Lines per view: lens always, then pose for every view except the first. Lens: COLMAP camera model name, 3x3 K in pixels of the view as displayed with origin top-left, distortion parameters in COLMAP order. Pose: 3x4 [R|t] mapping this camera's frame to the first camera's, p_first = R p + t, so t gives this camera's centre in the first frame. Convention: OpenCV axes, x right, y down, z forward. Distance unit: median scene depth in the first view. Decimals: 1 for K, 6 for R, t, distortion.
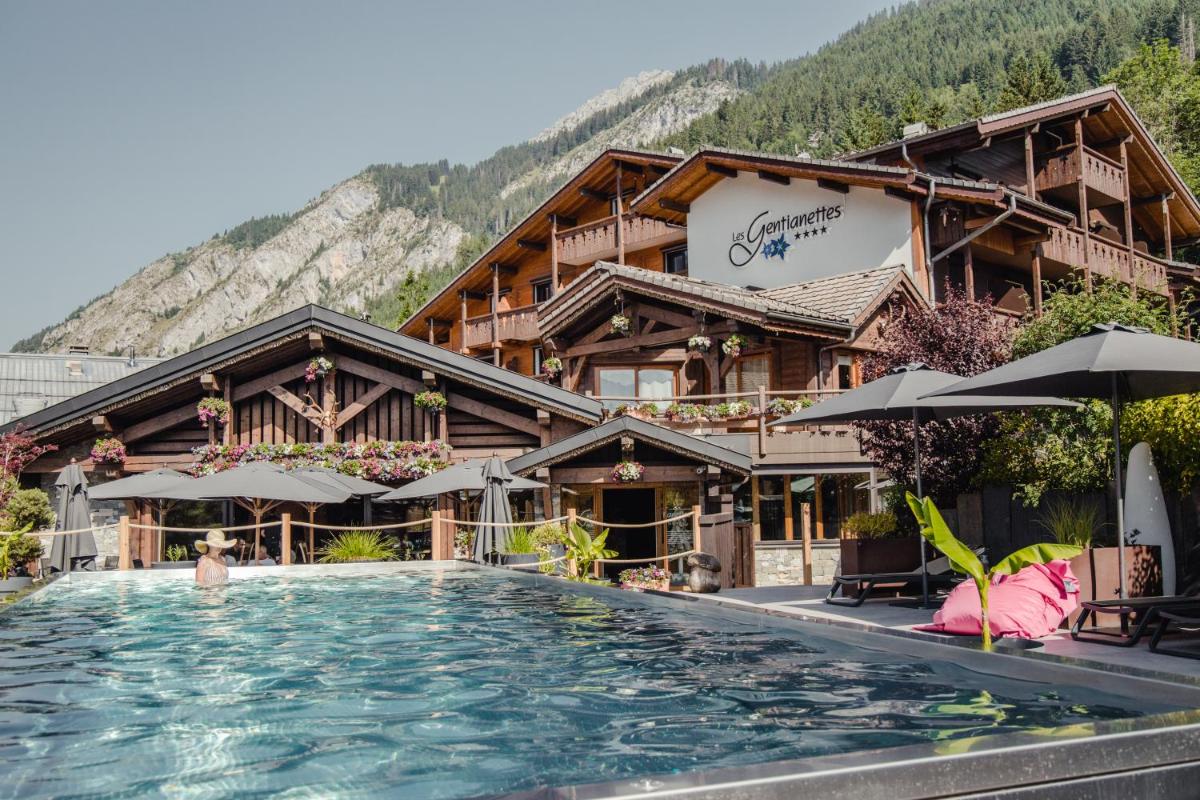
lens RADIAL K [[1134.8, 0, 593.9], [0, 1134.8, 378.0], [0, 0, 1]] dist [-0.000424, 0.006209]
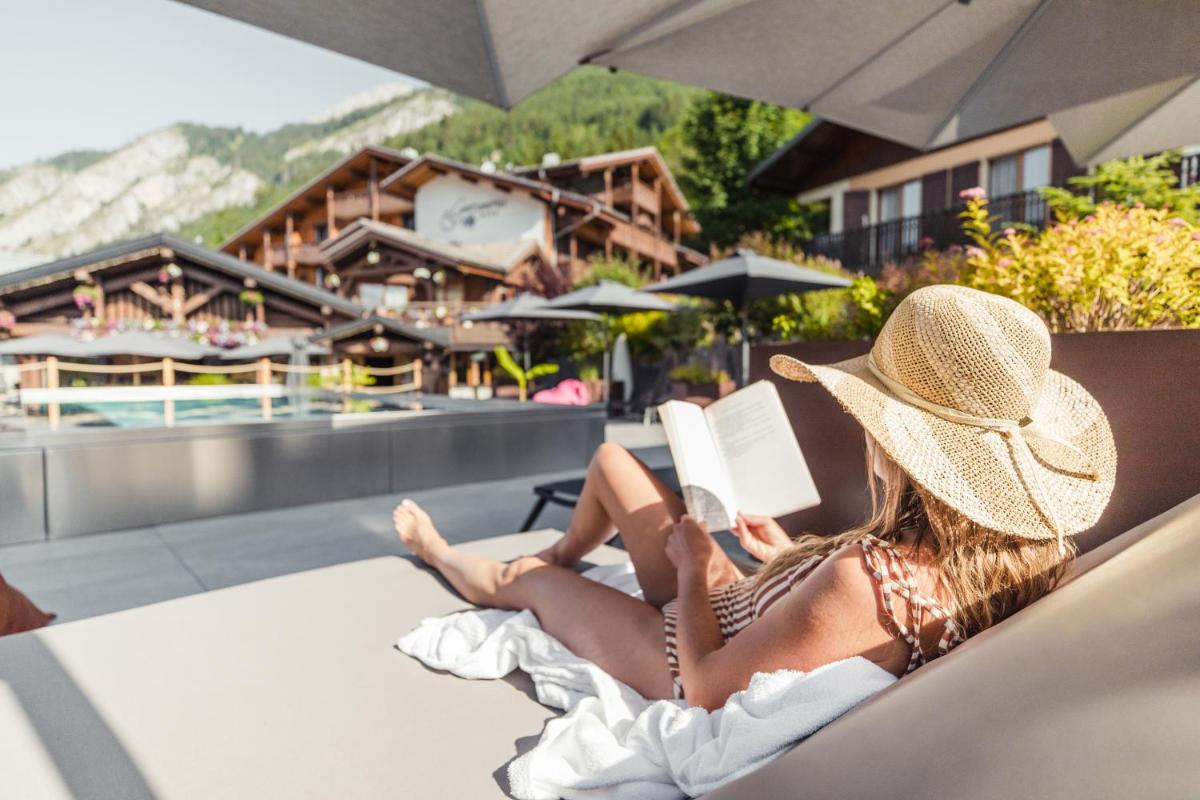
lens RADIAL K [[676.2, 0, 619.4], [0, 676.2, 403.3], [0, 0, 1]] dist [0.003953, 0.015074]
pose [[0.931765, -0.001467, 0.363059, -0.003201], [-0.055080, 0.987846, 0.145350, -0.001951], [-0.358860, -0.155429, 0.920359, -0.107274]]
